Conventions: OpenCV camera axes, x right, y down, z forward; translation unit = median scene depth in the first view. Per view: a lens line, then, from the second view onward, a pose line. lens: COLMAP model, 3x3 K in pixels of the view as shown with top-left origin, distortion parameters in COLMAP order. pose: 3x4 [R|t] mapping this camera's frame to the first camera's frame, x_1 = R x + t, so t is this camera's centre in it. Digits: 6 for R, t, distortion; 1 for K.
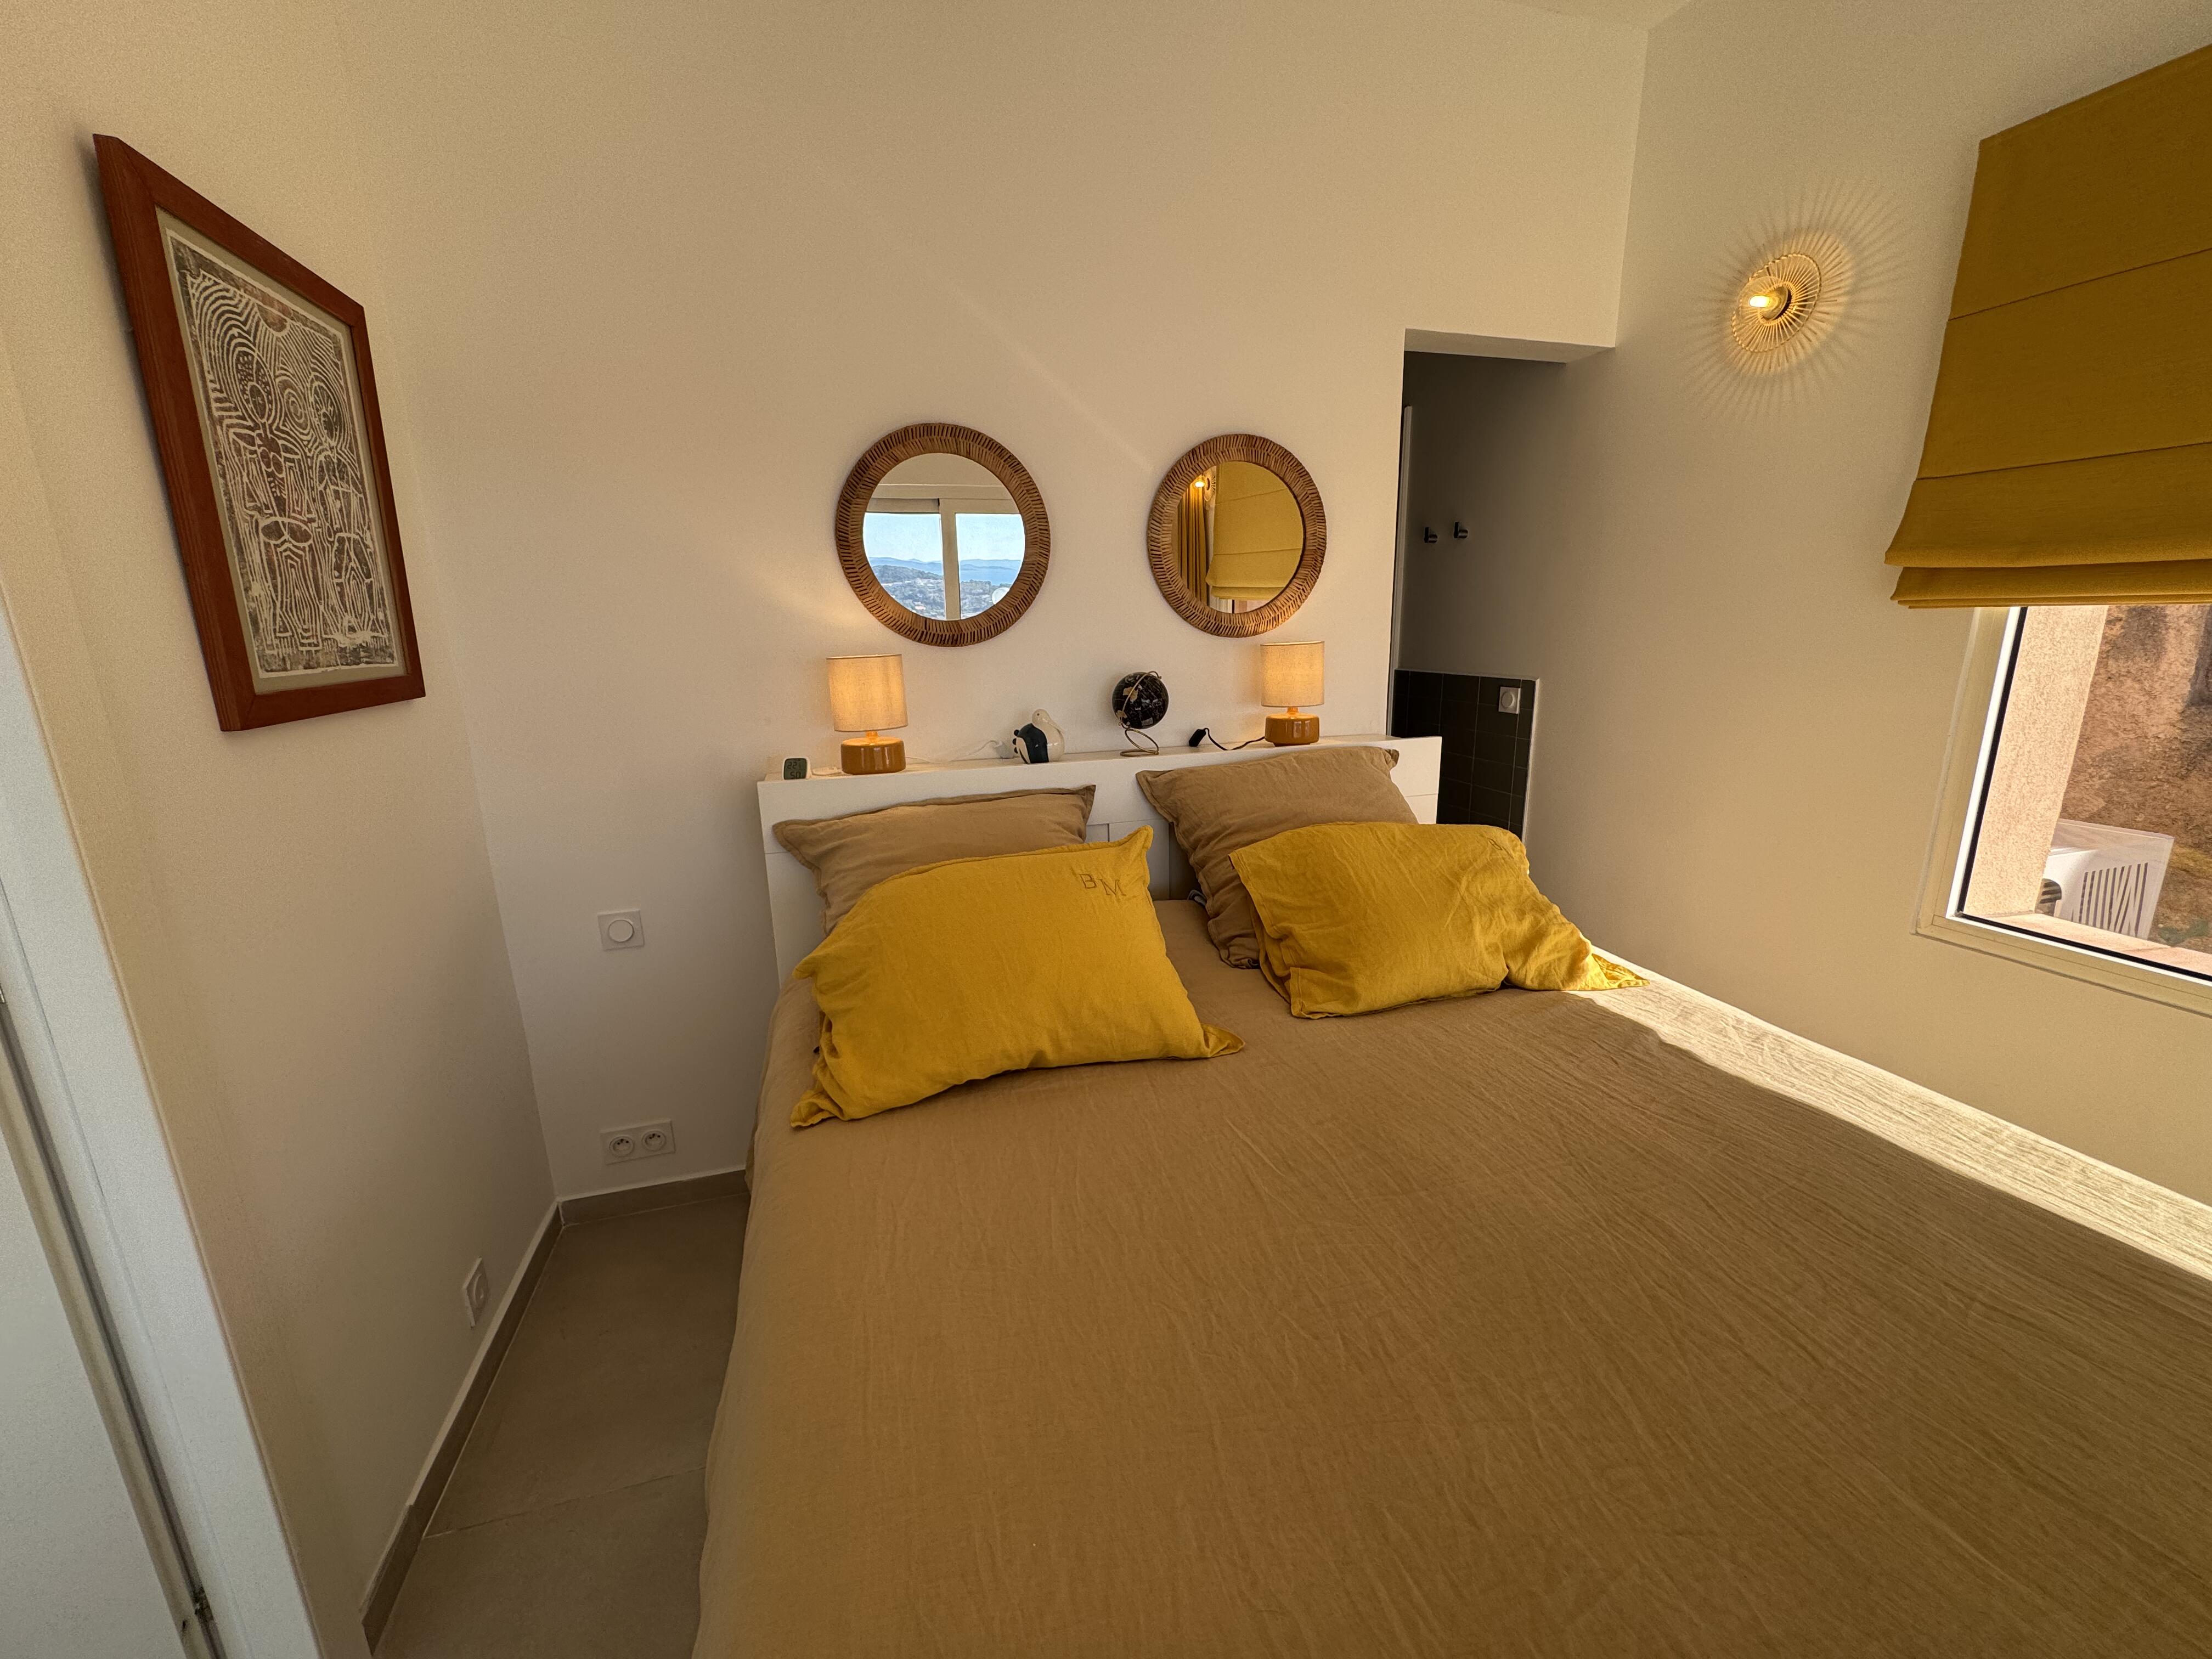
lens RADIAL K [[878.4, 0, 1105.6], [0, 878.4, 831.9], [0, 0, 1]] dist [-0.002457, 0.000128]
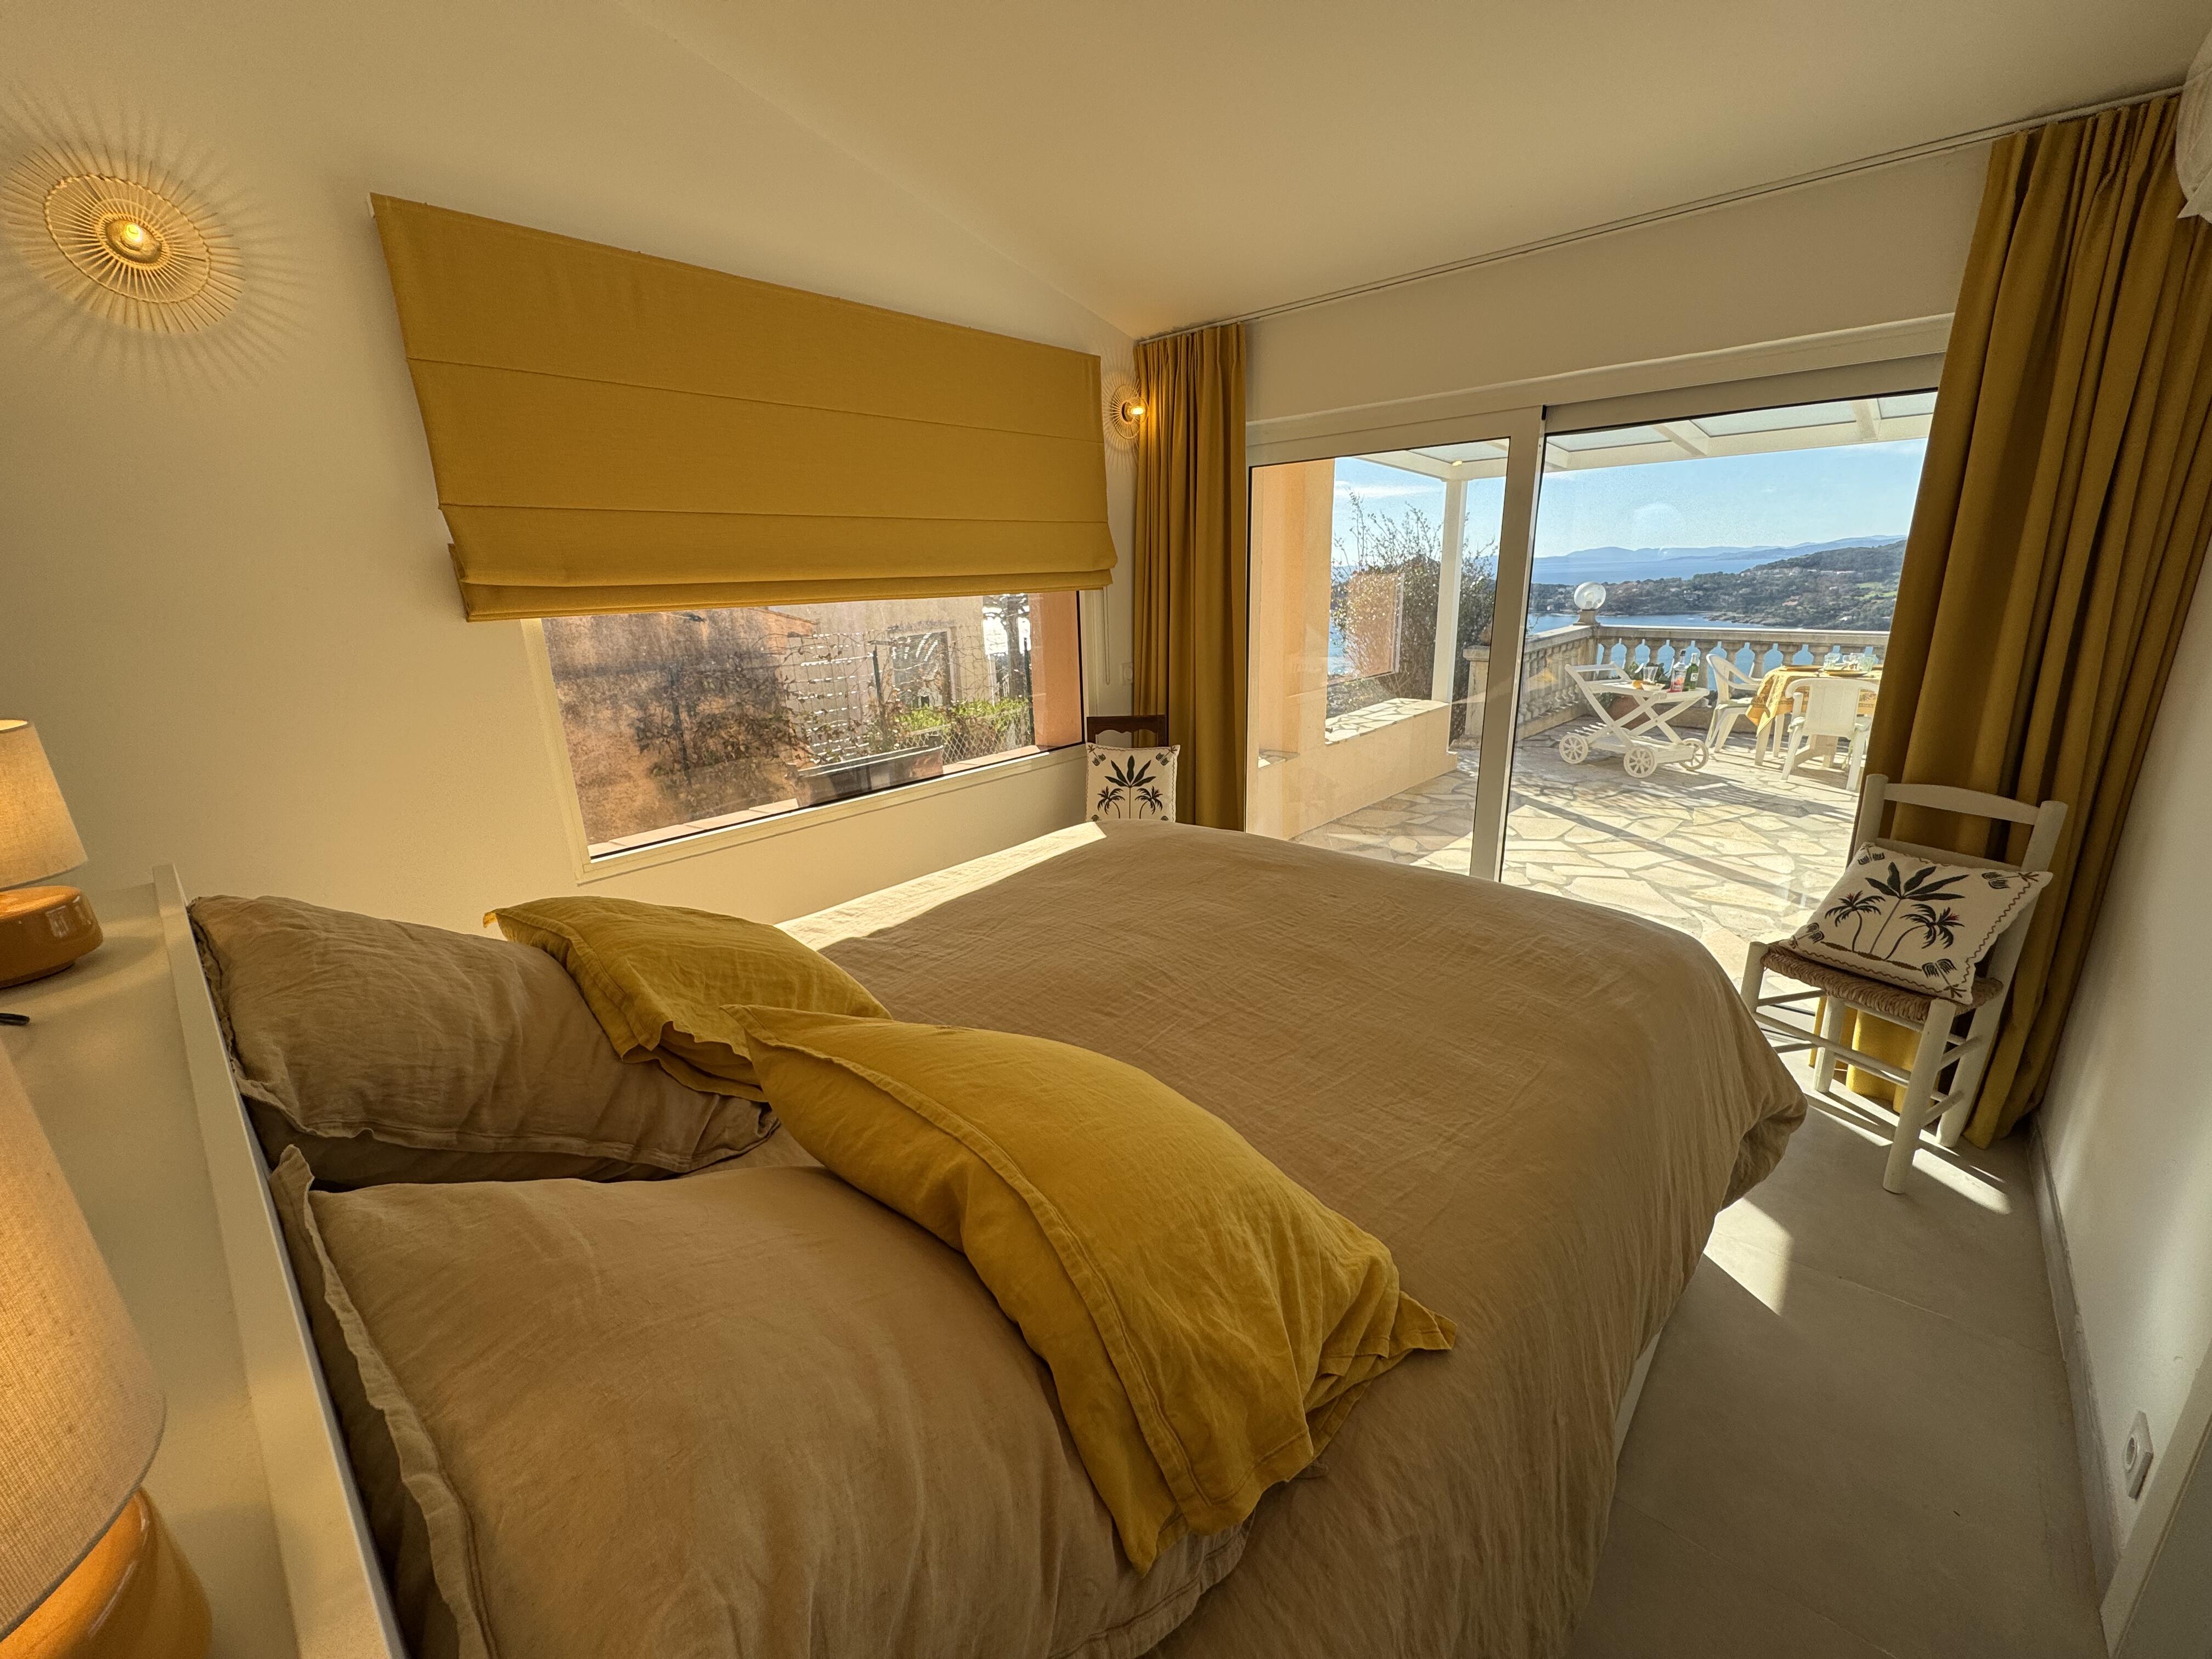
lens RADIAL K [[886.5, 0, 1106.0], [0, 886.5, 829.5], [0, 0, 1]] dist [-0.001953, -0.000264]
pose [[-0.509576, -0.199976, 0.836864, -0.561136], [0.243321, 0.899424, 0.363086, -0.267220], [-0.825304, 0.388647, -0.409666, 1.043852]]
